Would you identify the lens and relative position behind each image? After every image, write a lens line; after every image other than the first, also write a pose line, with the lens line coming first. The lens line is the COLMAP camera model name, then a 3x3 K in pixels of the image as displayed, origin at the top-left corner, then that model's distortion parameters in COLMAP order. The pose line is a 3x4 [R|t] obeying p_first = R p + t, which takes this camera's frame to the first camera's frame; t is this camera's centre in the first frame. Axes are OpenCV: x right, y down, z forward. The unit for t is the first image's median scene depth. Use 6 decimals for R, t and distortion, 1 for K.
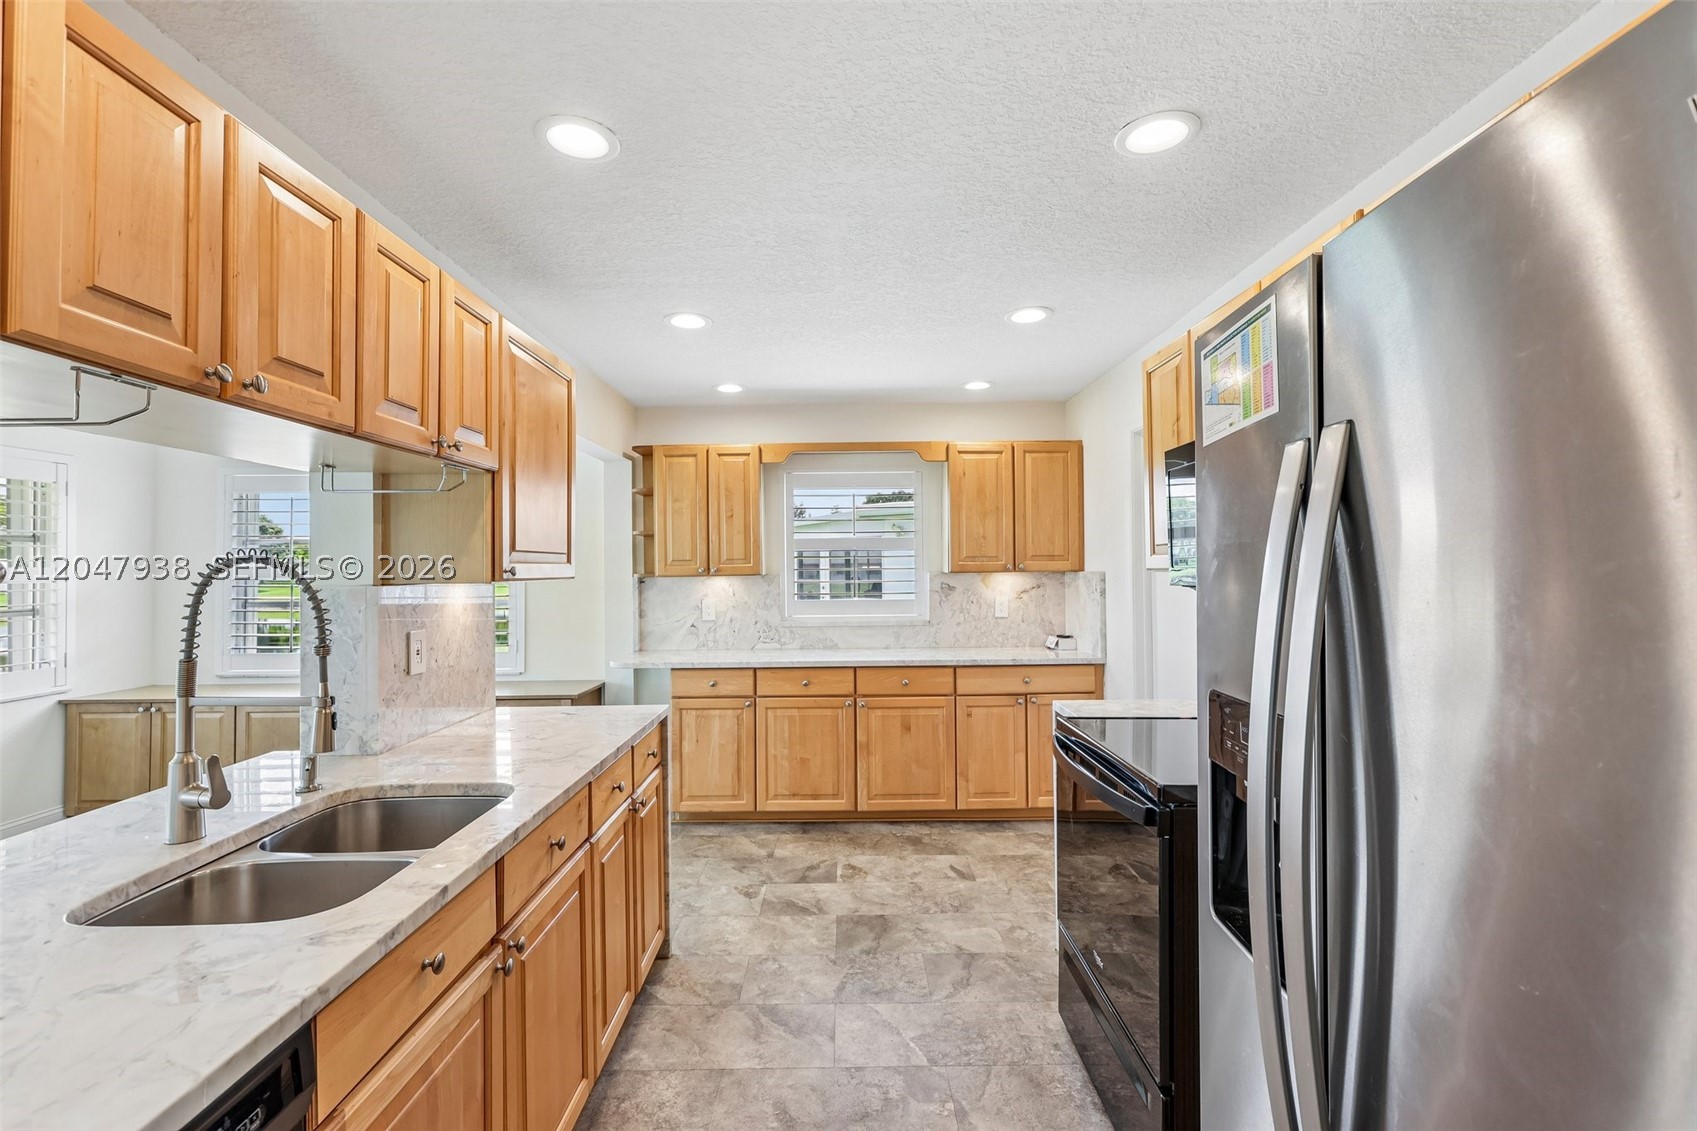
lens RADIAL K [[752.0, 0, 852.4], [0, 752.0, 561.8], [0, 0, 1]] dist [-0.004021, 0.004254]
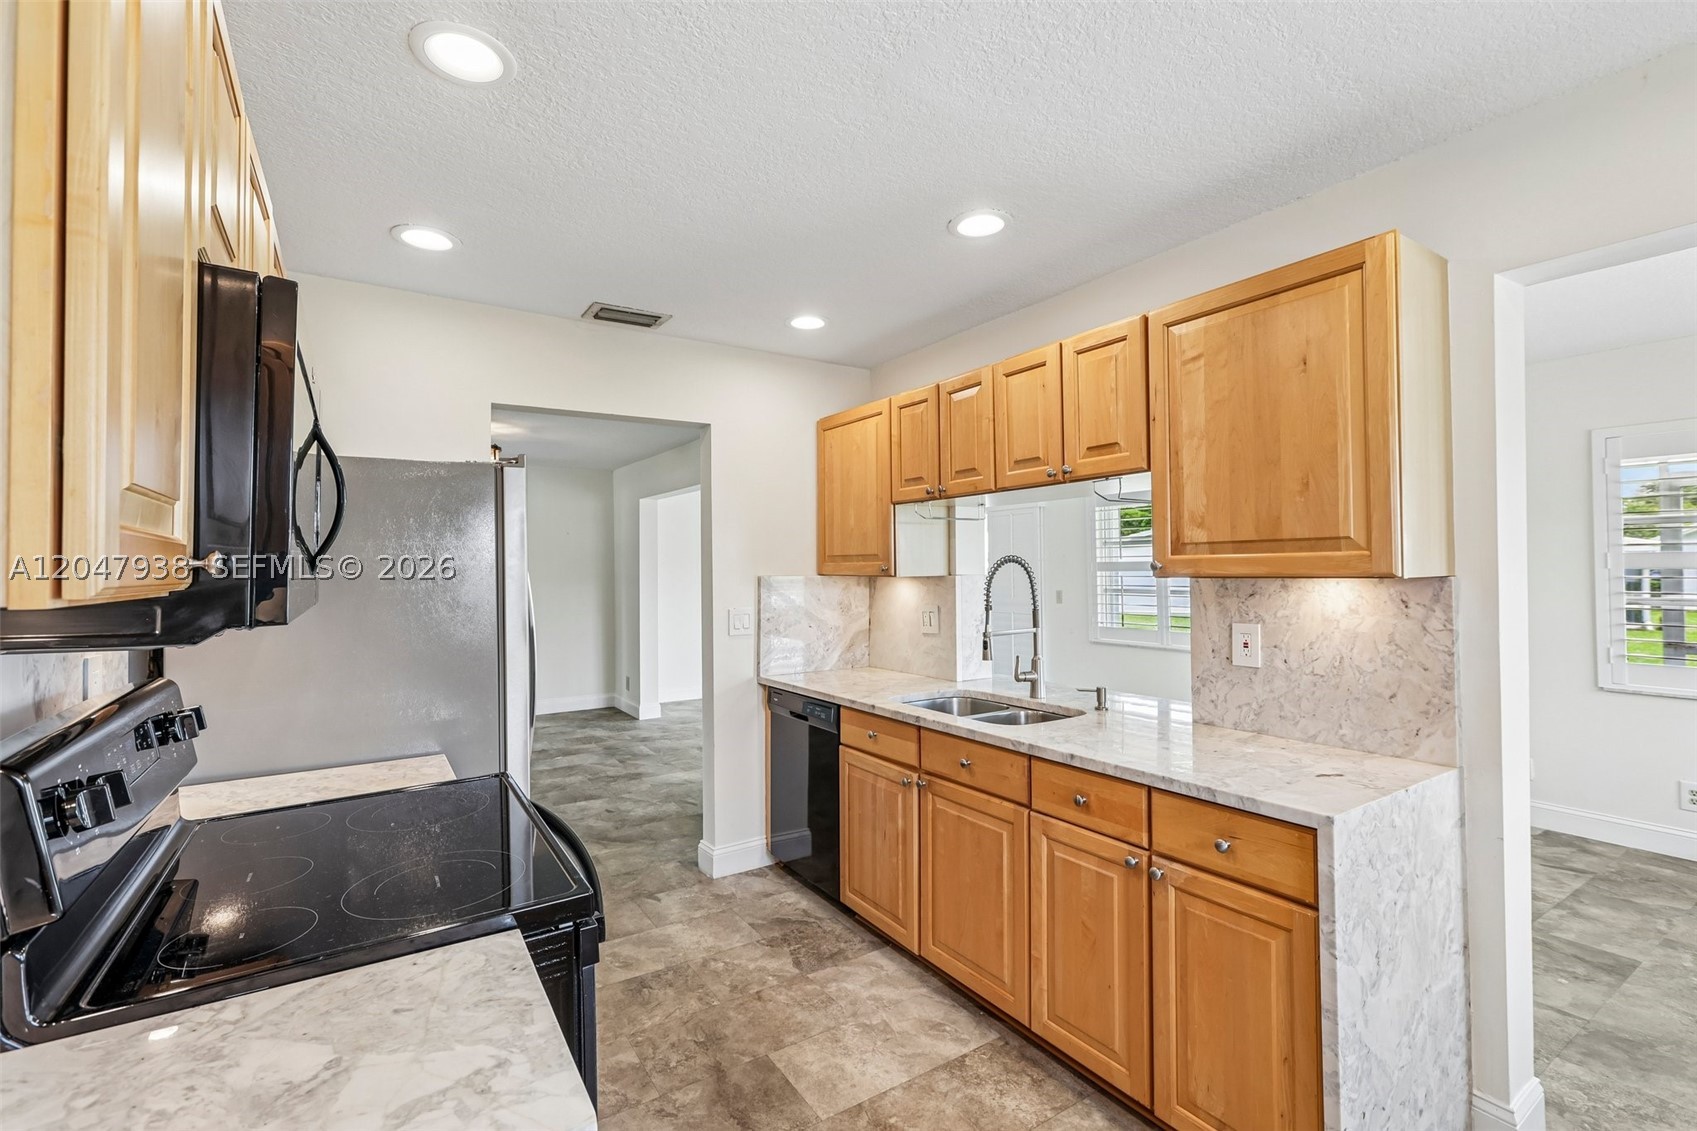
lens RADIAL K [[752.8, 0, 848.2], [0, 752.8, 560.4], [0, 0, 1]] dist [-0.004016, 0.003068]
pose [[-0.843581, 0.008760, -0.536931, 0.293686], [0.021380, 0.999622, -0.017282, 0.009703], [0.536576, -0.026058, -0.843449, 1.124528]]
